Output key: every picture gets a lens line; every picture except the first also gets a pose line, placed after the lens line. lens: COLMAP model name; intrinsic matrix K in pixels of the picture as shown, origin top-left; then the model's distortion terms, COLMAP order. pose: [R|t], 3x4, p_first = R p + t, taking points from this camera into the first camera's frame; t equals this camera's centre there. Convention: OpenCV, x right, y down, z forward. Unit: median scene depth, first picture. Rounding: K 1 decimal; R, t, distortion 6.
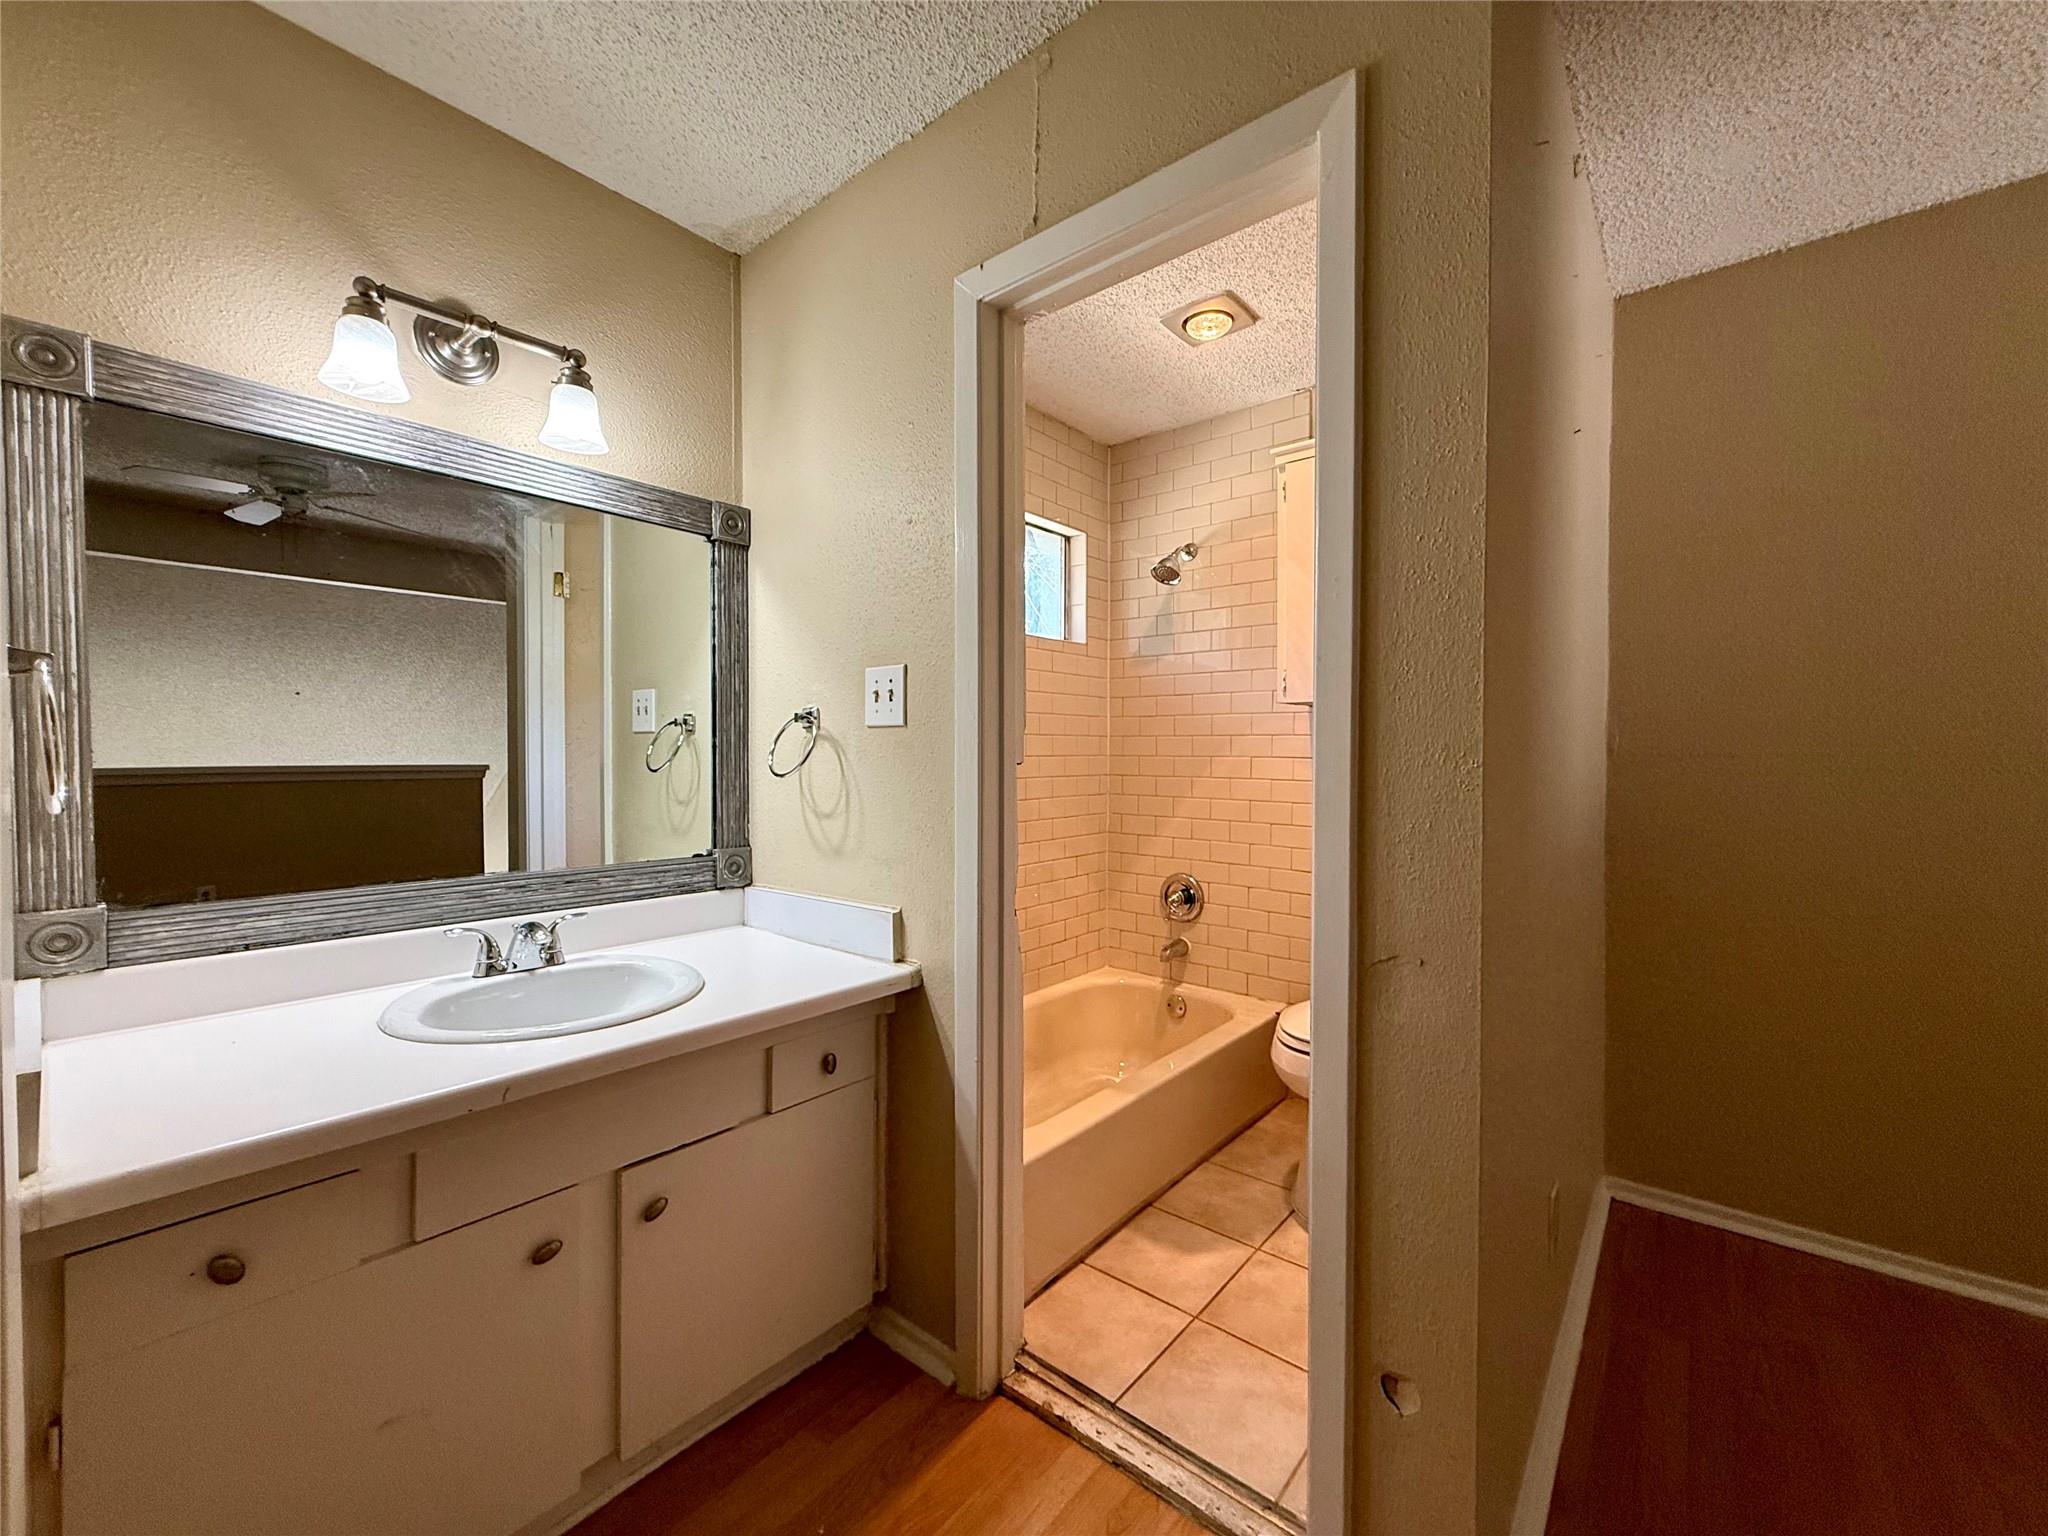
lens RADIAL K [[821.5, 0, 1013.6], [0, 821.5, 771.6], [0, 0, 1]] dist [0.001717, -0.000072]
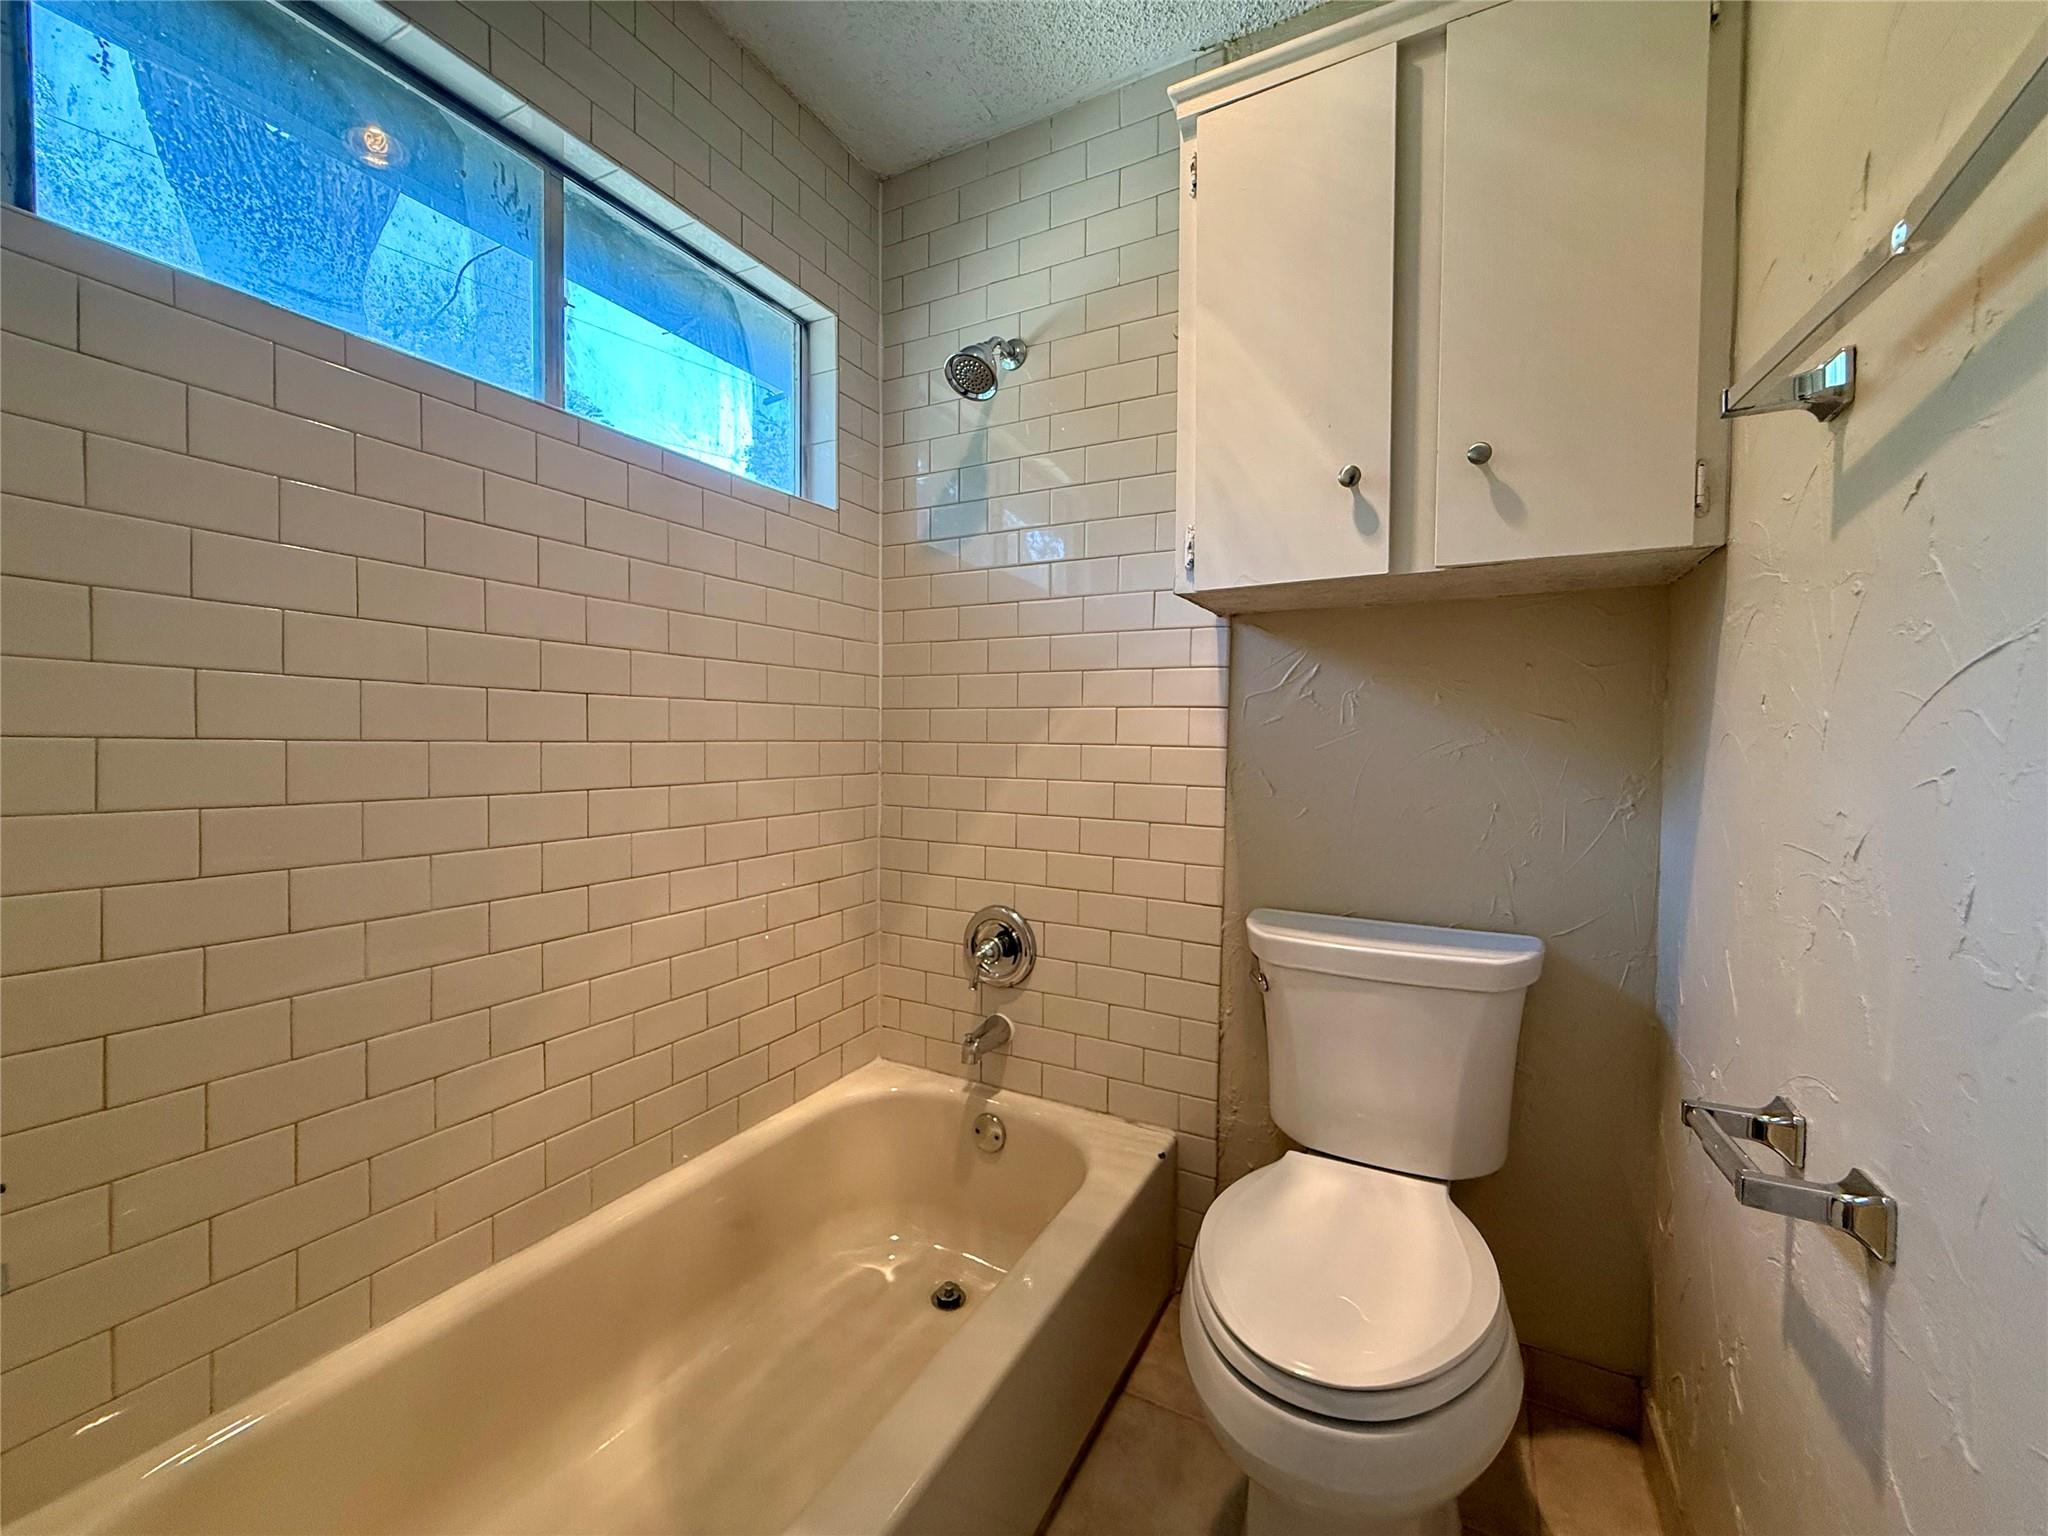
lens RADIAL K [[821.5, 0, 1021.0], [0, 821.5, 759.1], [0, 0, 1]] dist [0.001717, -0.000072]
pose [[0.977035, 0.003095, 0.213054, 0.093397], [-0.003496, 0.999993, 0.001504, 0.017396], [-0.213048, -0.002214, 0.977039, 0.418226]]
